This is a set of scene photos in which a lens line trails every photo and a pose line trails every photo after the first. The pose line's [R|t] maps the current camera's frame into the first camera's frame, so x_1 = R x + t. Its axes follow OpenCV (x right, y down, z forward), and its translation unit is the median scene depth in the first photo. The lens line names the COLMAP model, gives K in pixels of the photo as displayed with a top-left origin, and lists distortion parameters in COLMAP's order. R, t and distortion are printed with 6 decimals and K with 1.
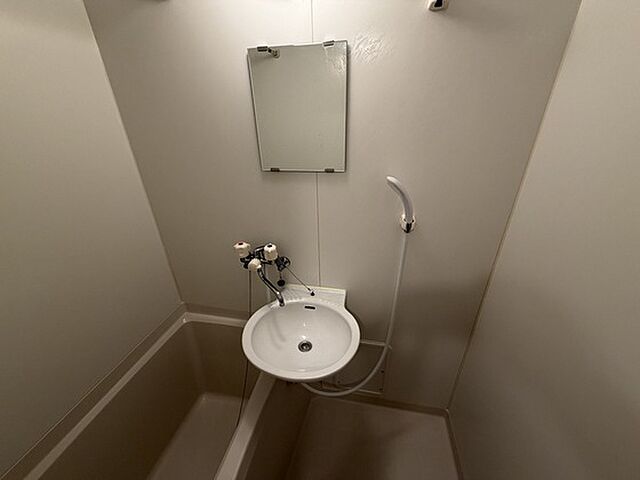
lens RADIAL K [[255.8, 0, 320.0], [0, 255.8, 241.8], [0, 0, 1]] dist [-0.000202, 0.000224]
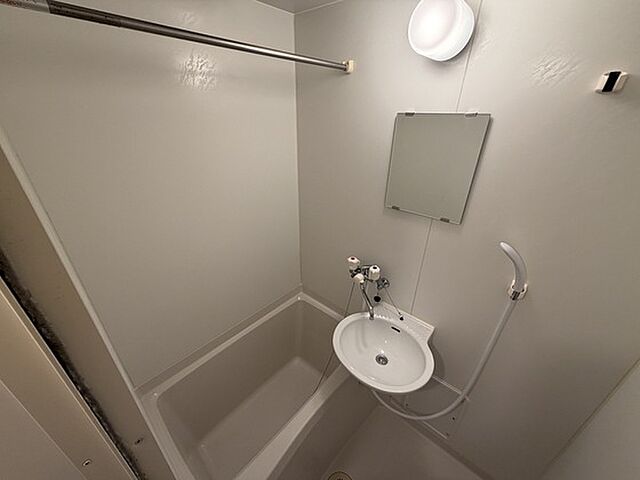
lens RADIAL K [[255.8, 0, 319.7], [0, 255.8, 240.7], [0, 0, 1]] dist [-0.000202, 0.000224]
pose [[0.867069, 0.255089, -0.427928, 0.055693], [-0.247722, 0.966008, 0.073905, -0.125083], [0.432234, 0.041926, 0.900786, -0.180209]]
